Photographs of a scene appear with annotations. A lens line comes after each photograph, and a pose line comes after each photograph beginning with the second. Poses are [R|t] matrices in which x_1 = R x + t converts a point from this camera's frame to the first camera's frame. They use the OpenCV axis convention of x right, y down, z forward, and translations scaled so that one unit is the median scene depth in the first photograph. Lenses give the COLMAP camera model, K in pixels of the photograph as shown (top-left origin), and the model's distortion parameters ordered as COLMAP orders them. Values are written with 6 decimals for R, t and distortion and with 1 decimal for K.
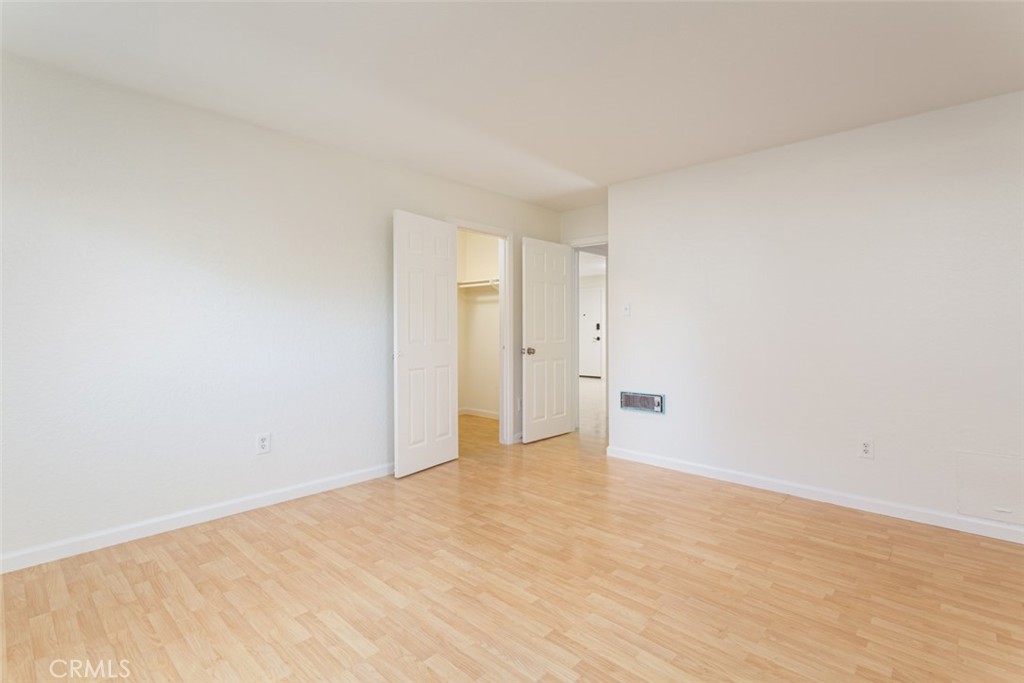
lens RADIAL K [[485.6, 0, 512.4], [0, 485.6, 337.5], [0, 0, 1]] dist [0.002850, 0.001043]
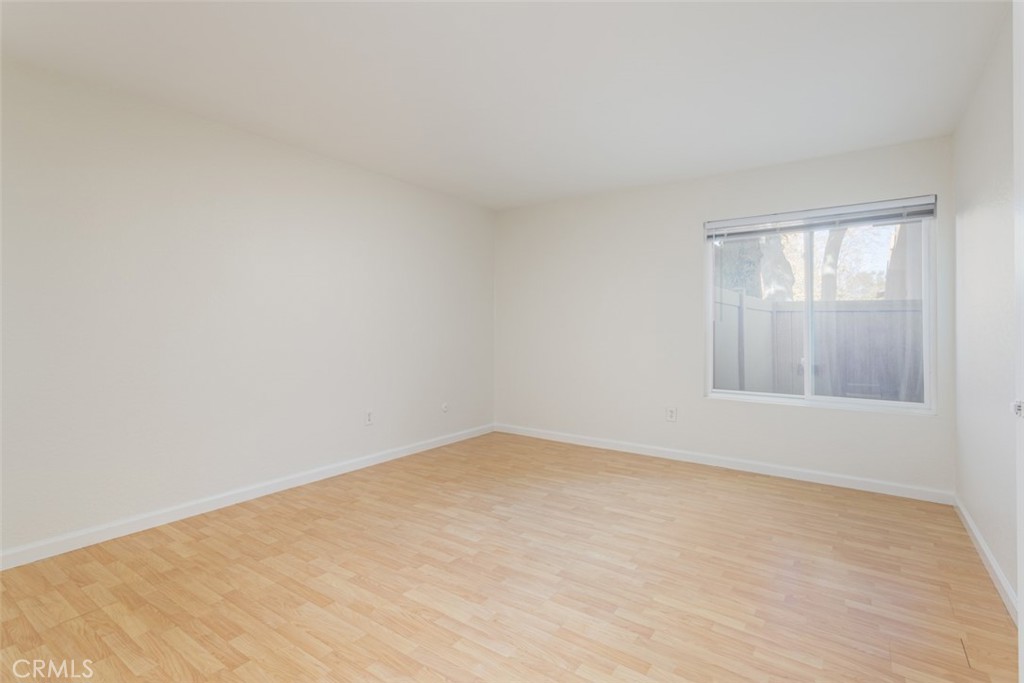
lens RADIAL K [[485.6, 0, 511.9], [0, 485.6, 336.1], [0, 0, 1]] dist [0.002850, 0.001043]
pose [[-0.990859, -0.001217, -0.134895, 0.216332], [-0.005819, 0.999414, 0.033724, -0.035193], [0.134775, 0.034200, -0.990286, 1.963901]]
